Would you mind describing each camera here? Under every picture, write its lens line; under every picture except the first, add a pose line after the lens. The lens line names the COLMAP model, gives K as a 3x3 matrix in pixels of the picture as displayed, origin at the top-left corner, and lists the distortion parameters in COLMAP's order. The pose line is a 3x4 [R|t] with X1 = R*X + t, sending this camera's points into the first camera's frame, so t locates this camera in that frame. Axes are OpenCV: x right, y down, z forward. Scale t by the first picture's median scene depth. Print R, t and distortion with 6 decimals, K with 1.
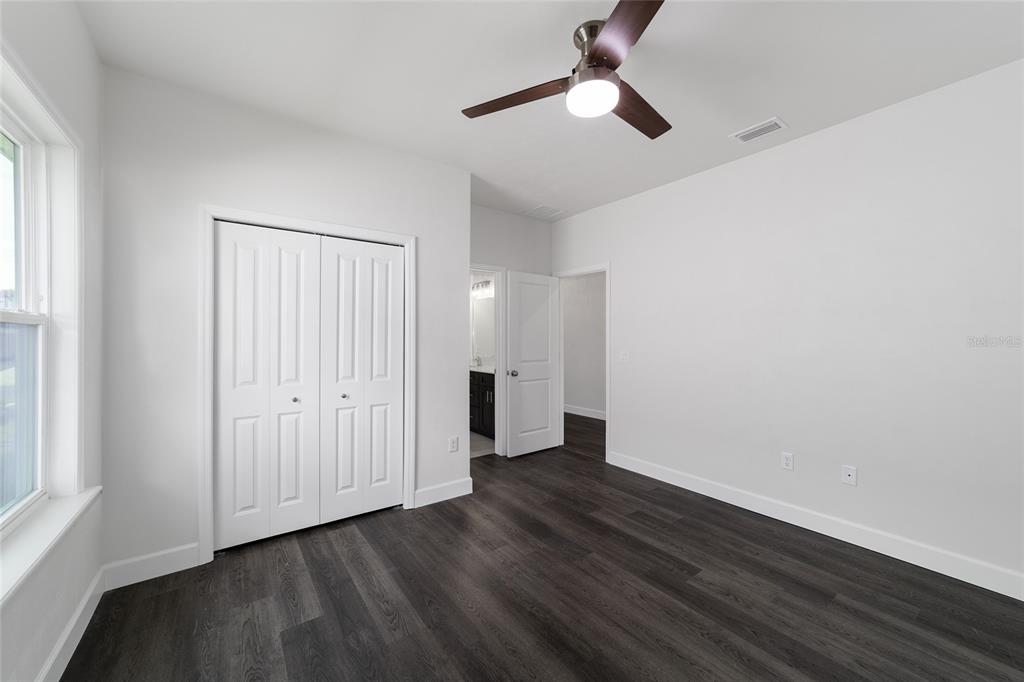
lens RADIAL K [[392.7, 0, 506.3], [0, 392.7, 342.0], [0, 0, 1]] dist [-0.016096, 0.006387]
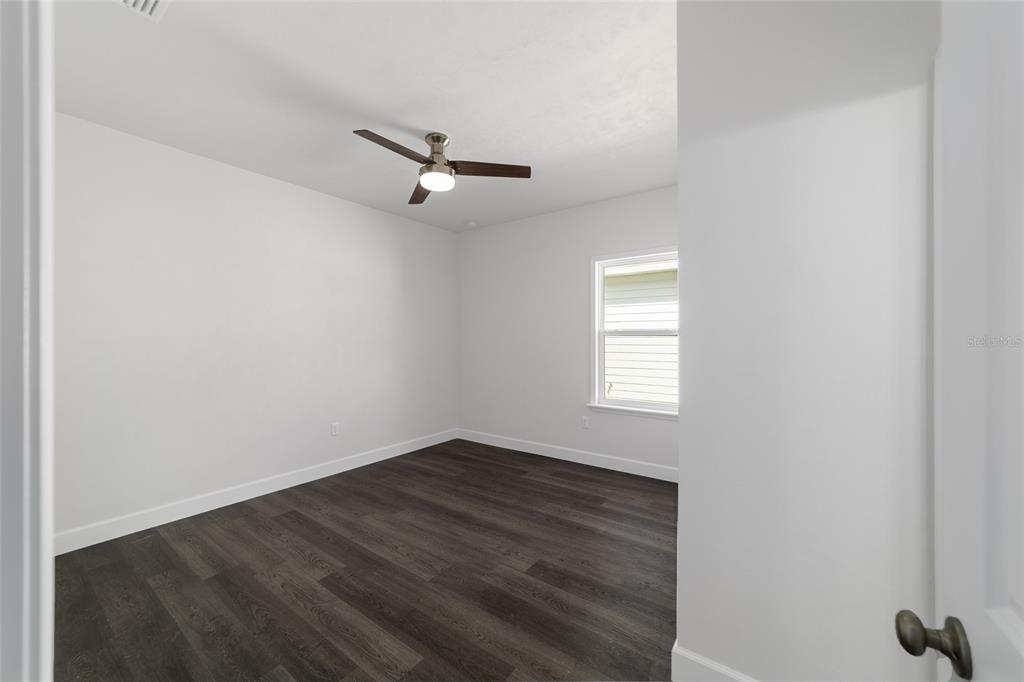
lens RADIAL K [[392.7, 0, 506.2], [0, 392.7, 338.6], [0, 0, 1]] dist [-0.016096, 0.006387]
pose [[-0.952339, 0.001336, -0.305040, 0.364613], [-0.001356, 0.999962, 0.008610, -0.022725], [0.305040, 0.008613, -0.952301, 2.130094]]
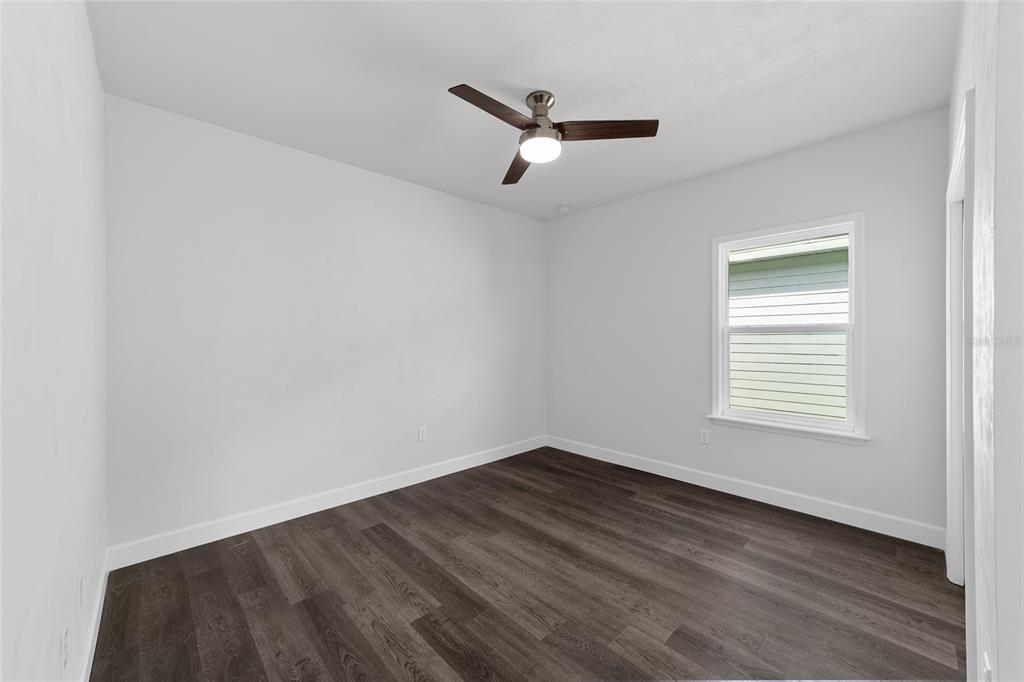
lens RADIAL K [[392.7, 0, 506.0], [0, 392.7, 339.1], [0, 0, 1]] dist [-0.016096, 0.006387]
pose [[-0.991997, 0.005477, -0.126143, 0.418813], [0.003760, 0.999897, 0.013850, -0.022043], [0.126206, 0.013264, -0.991915, 1.898395]]
